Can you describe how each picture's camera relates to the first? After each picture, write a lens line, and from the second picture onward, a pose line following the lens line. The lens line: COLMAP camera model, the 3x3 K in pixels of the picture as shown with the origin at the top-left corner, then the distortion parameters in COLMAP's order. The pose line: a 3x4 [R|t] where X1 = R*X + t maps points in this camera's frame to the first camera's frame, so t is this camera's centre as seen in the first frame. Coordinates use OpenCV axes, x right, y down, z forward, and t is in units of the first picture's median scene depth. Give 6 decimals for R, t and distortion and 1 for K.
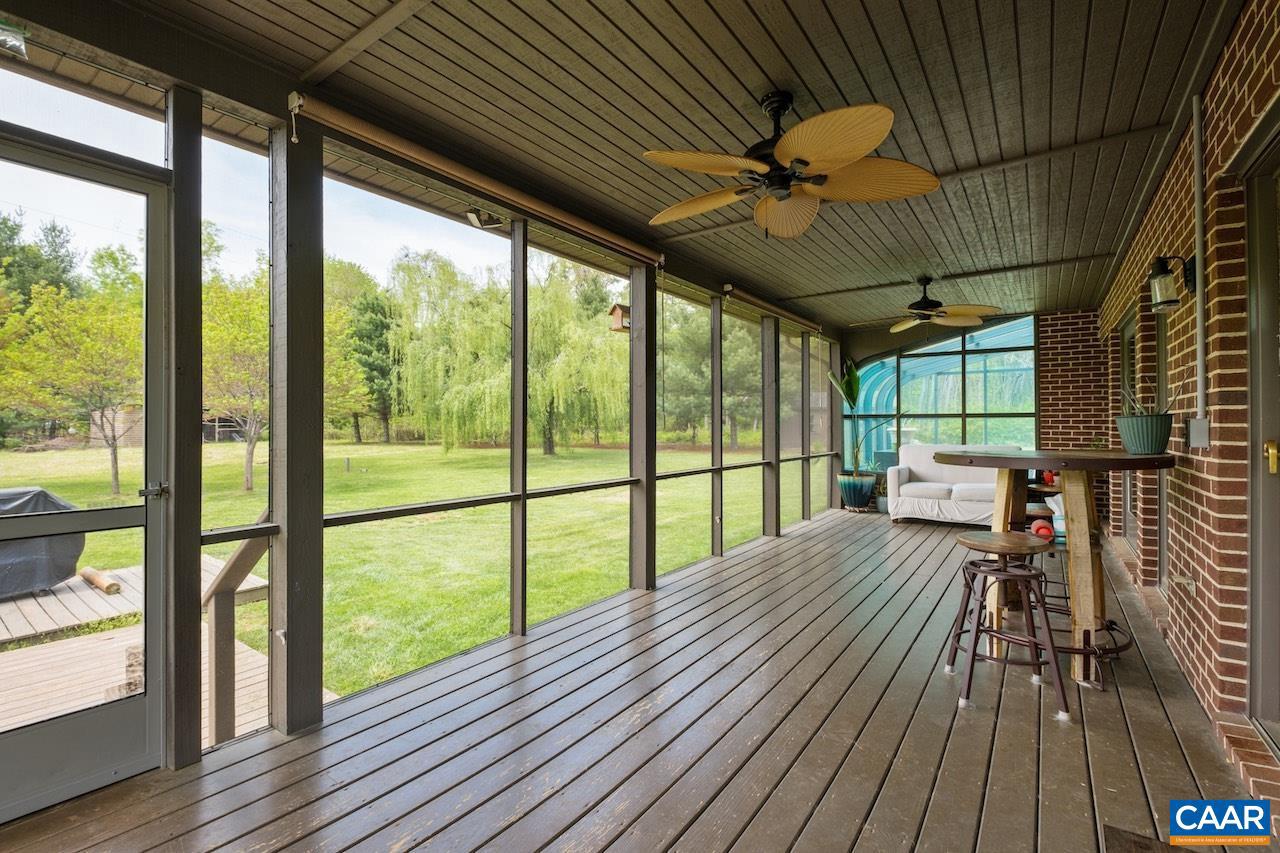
lens RADIAL K [[575.5, 0, 637.8], [0, 575.5, 425.6], [0, 0, 1]] dist [-0.000605, -0.000270]
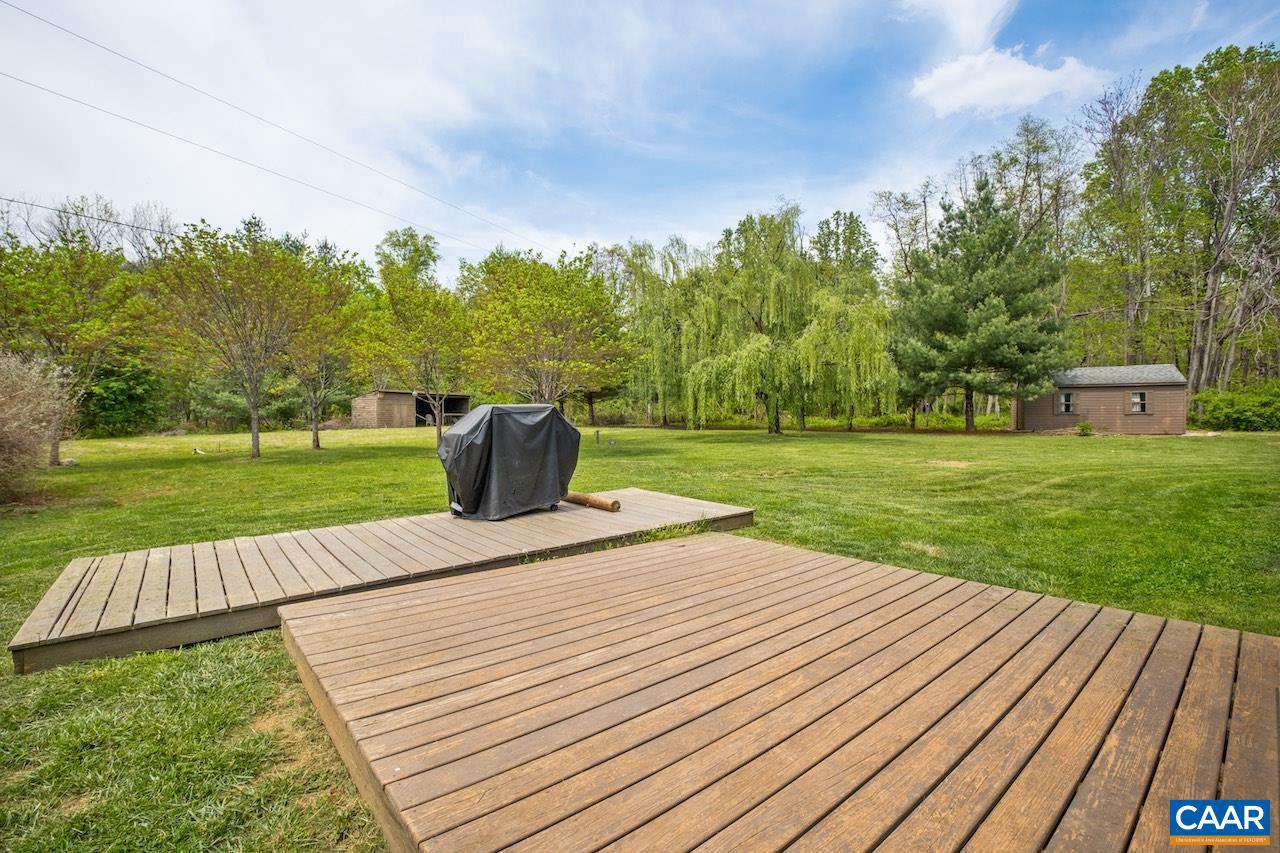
lens RADIAL K [[575.5, 0, 642.6], [0, 575.5, 418.0], [0, 0, 1]] dist [-0.000605, -0.000270]
pose [[0.968364, 0.003646, -0.249517, -0.161220], [-0.004510, 0.999986, -0.002890, 0.034132], [0.249503, 0.003924, 0.968366, 0.010092]]
